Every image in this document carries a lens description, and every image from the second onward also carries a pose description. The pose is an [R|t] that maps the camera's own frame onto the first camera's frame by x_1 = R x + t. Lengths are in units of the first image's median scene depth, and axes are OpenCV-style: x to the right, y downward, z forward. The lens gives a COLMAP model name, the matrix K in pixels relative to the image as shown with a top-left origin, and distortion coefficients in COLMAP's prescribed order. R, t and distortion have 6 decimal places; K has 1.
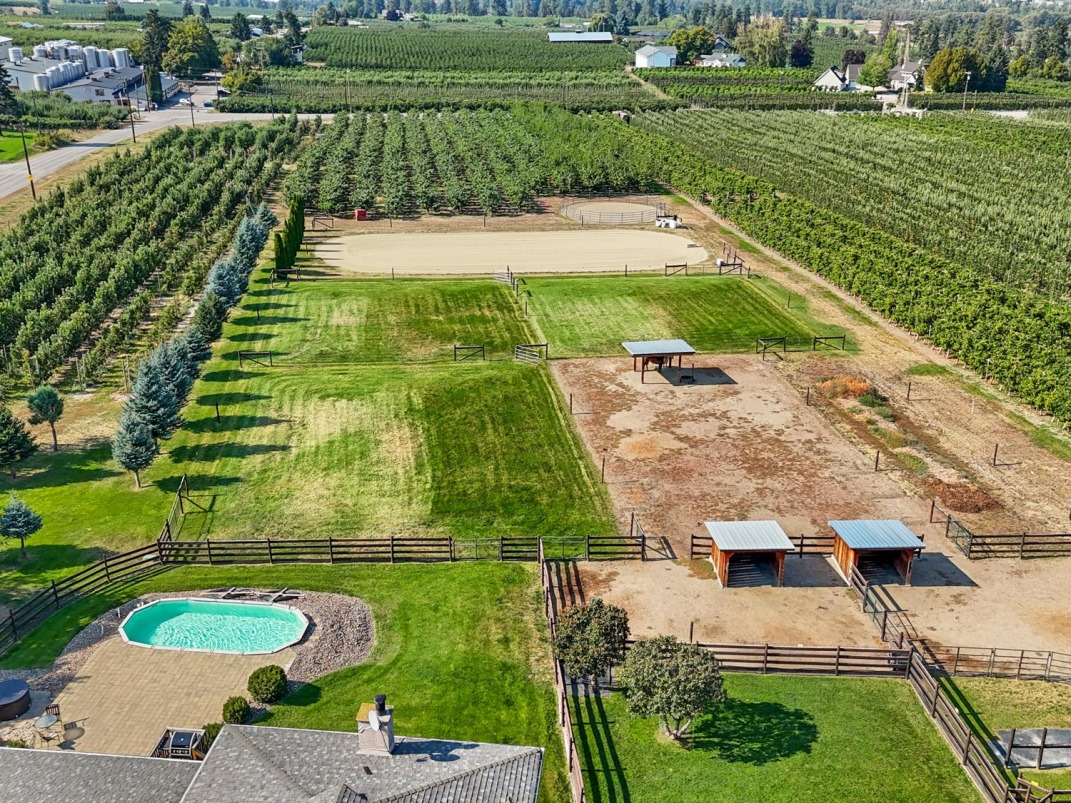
lens RADIAL K [[1043.7, 0, 532.7], [0, 1043.7, 427.2], [0, 0, 1]] dist [0.063698, -0.050117]
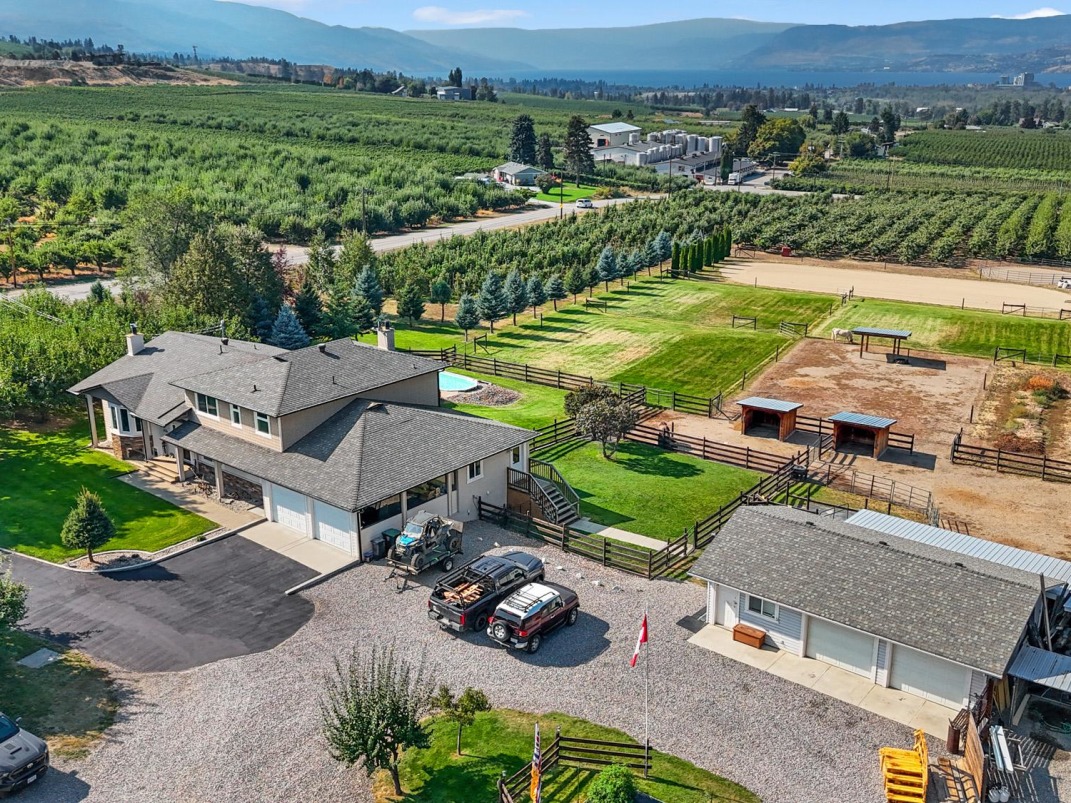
lens RADIAL K [[1043.7, 0, 532.7], [0, 1043.7, 427.2], [0, 0, 1]] dist [0.063698, -0.050117]
pose [[0.836516, 0.179788, -0.517606, 0.208521], [-0.227582, 0.973305, -0.029728, 0.077944], [0.498444, 0.142665, 0.855102, -0.112915]]
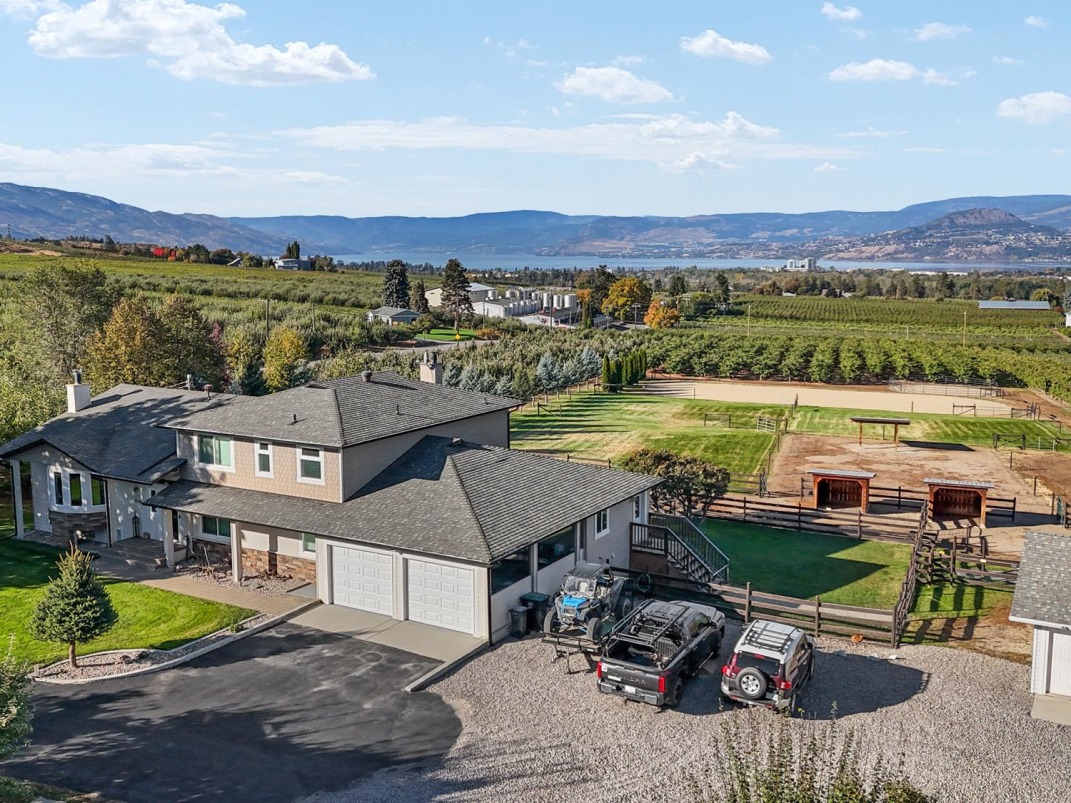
lens RADIAL K [[1043.7, 0, 532.7], [0, 1043.7, 427.2], [0, 0, 1]] dist [0.063698, -0.050117]
pose [[0.915826, 0.067088, -0.395932, 0.109056], [-0.167053, 0.960234, -0.223704, 0.119231], [0.365180, 0.271016, 0.890614, -0.066788]]
